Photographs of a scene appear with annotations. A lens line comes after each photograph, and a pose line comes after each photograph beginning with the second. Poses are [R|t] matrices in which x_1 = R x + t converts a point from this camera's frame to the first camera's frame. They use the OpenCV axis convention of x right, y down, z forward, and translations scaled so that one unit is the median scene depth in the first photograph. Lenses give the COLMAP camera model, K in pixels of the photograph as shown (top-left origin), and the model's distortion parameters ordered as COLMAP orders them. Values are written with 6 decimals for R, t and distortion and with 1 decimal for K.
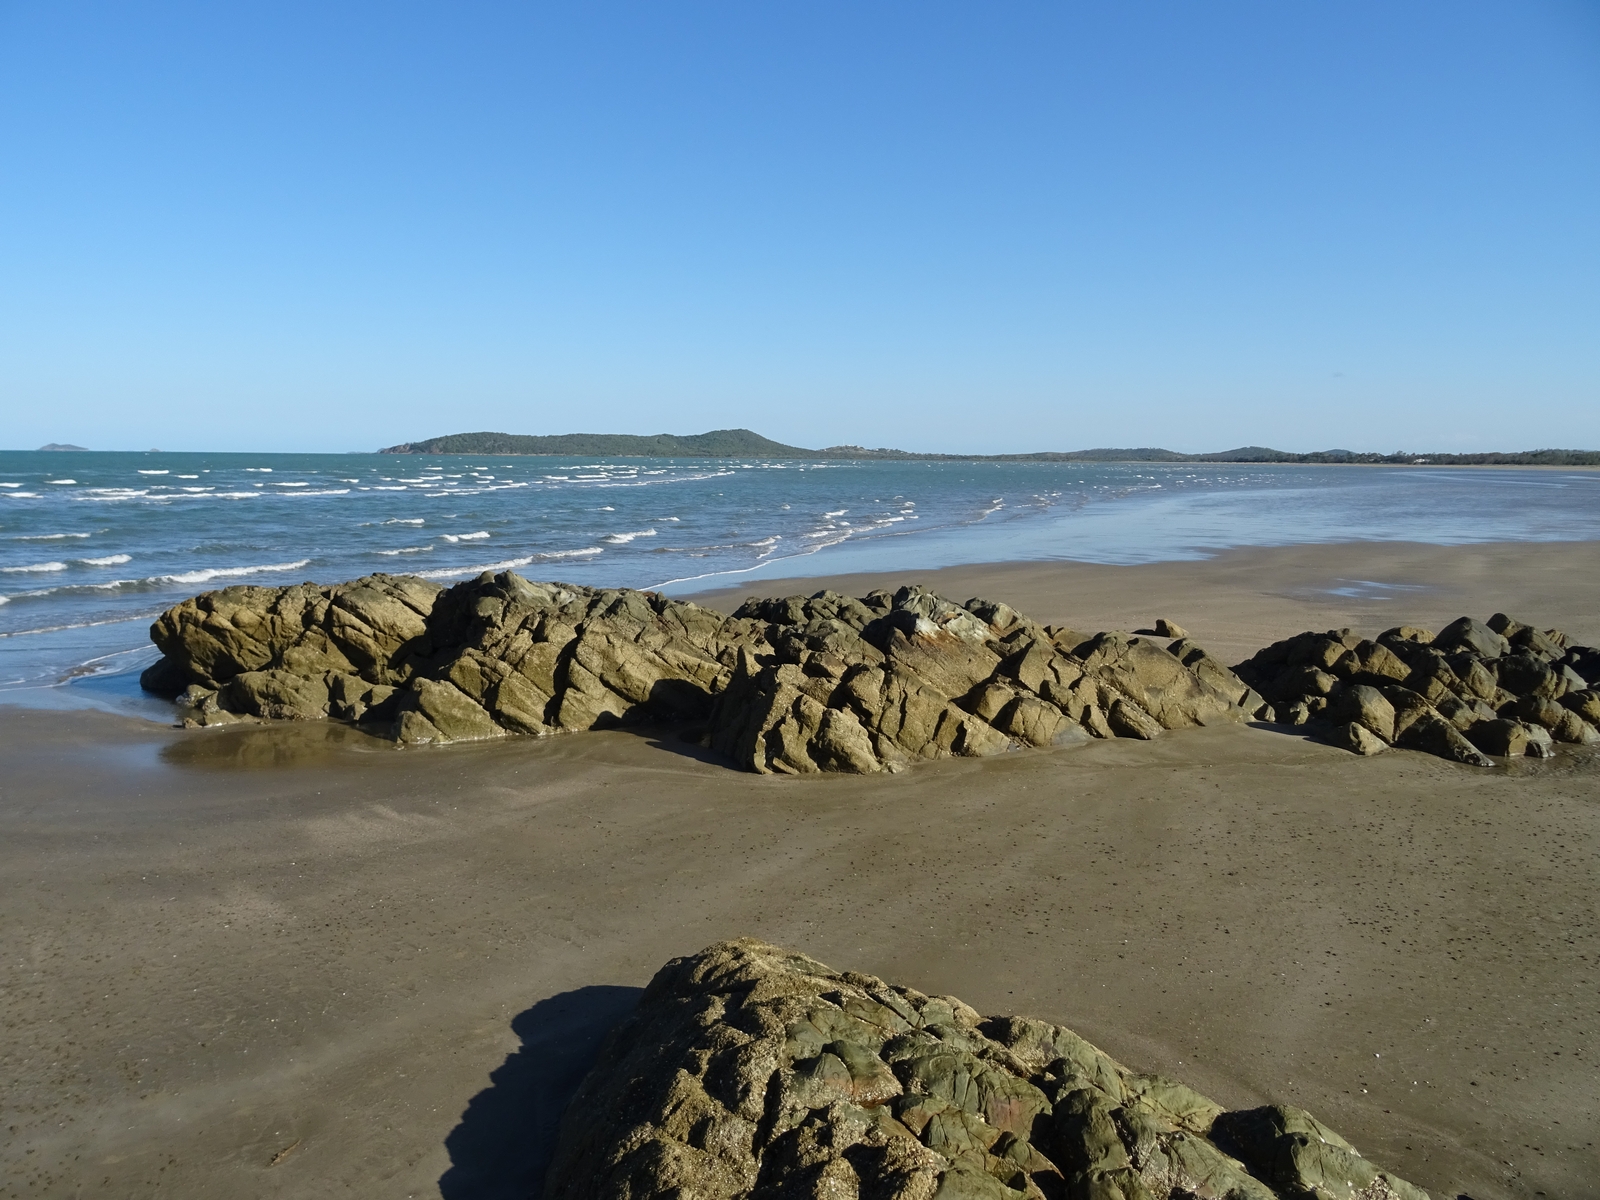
lens RADIAL K [[1132.8, 0, 795.3], [0, 1132.8, 600.6], [0, 0, 1]] dist [-0.006799, -0.006576]
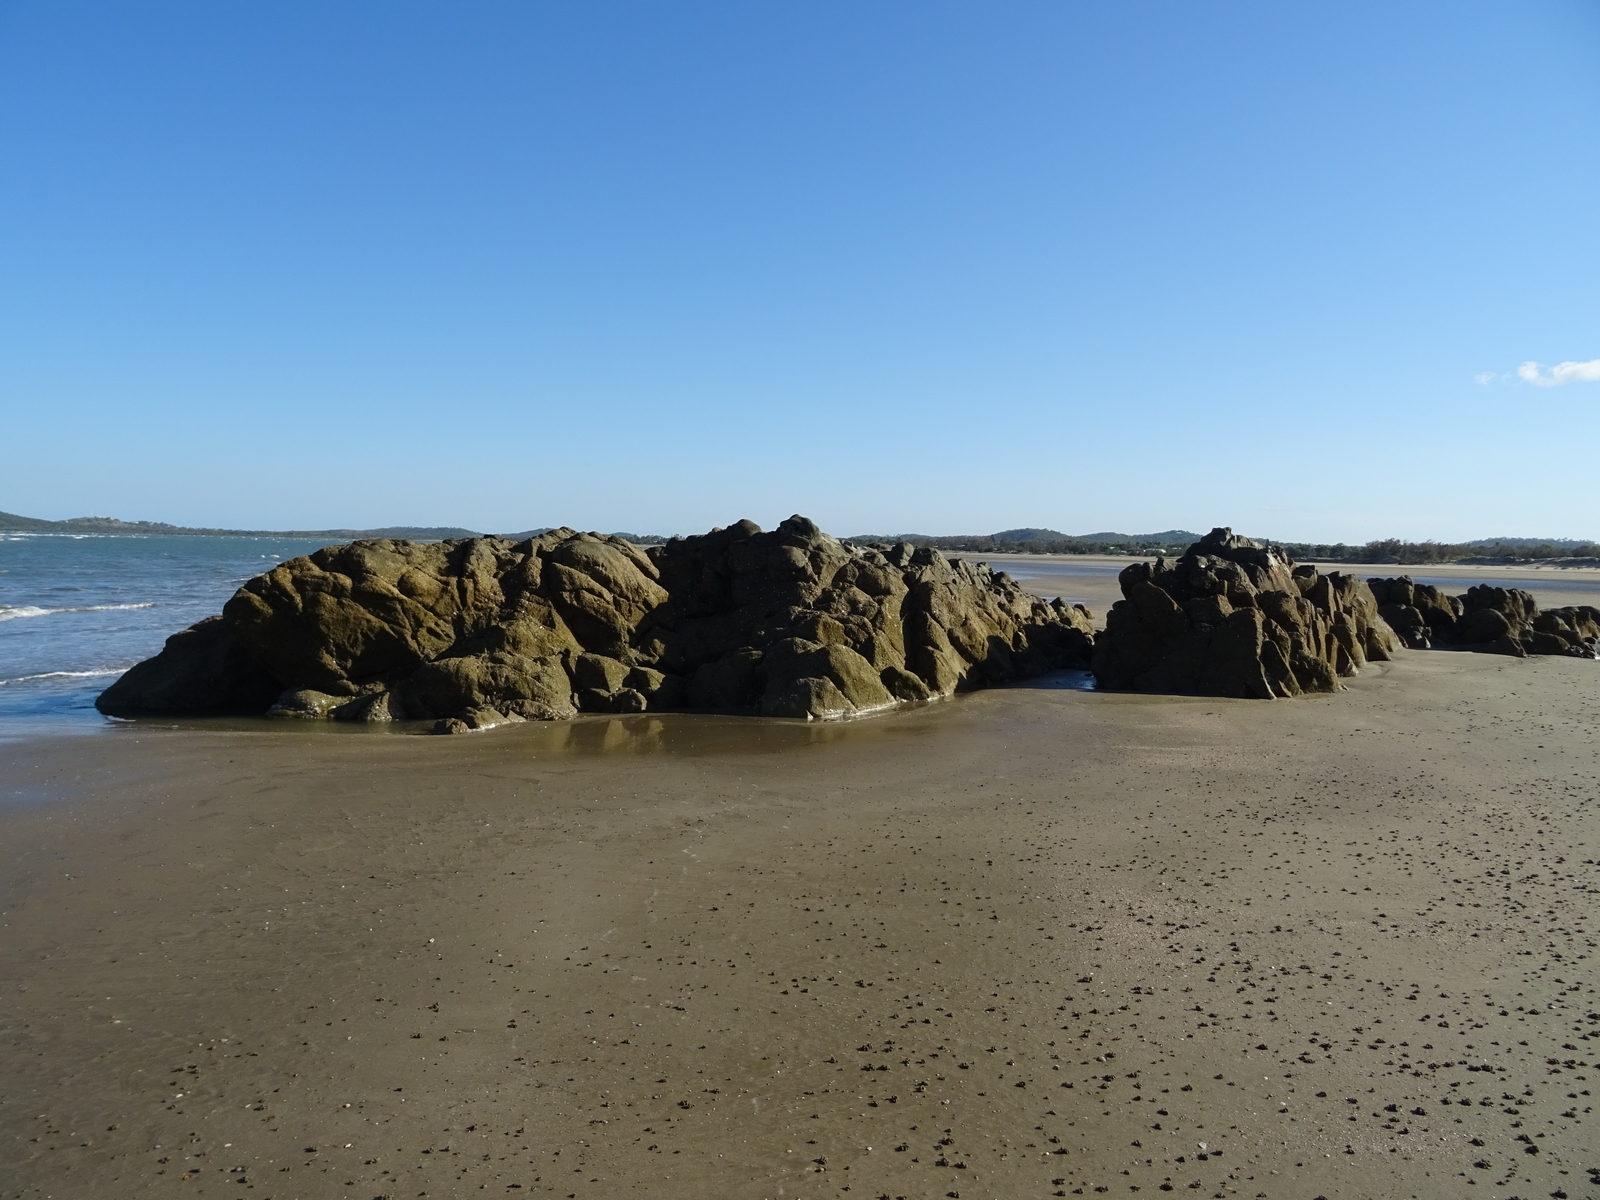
lens RADIAL K [[1132.8, 0, 795.3], [0, 1132.8, 600.6], [0, 0, 1]] dist [-0.006799, -0.006576]
pose [[0.827213, -0.012821, 0.561743, -0.693262], [0.051605, 0.997248, -0.053232, 0.075448], [-0.559514, 0.073022, 0.825598, 0.317566]]
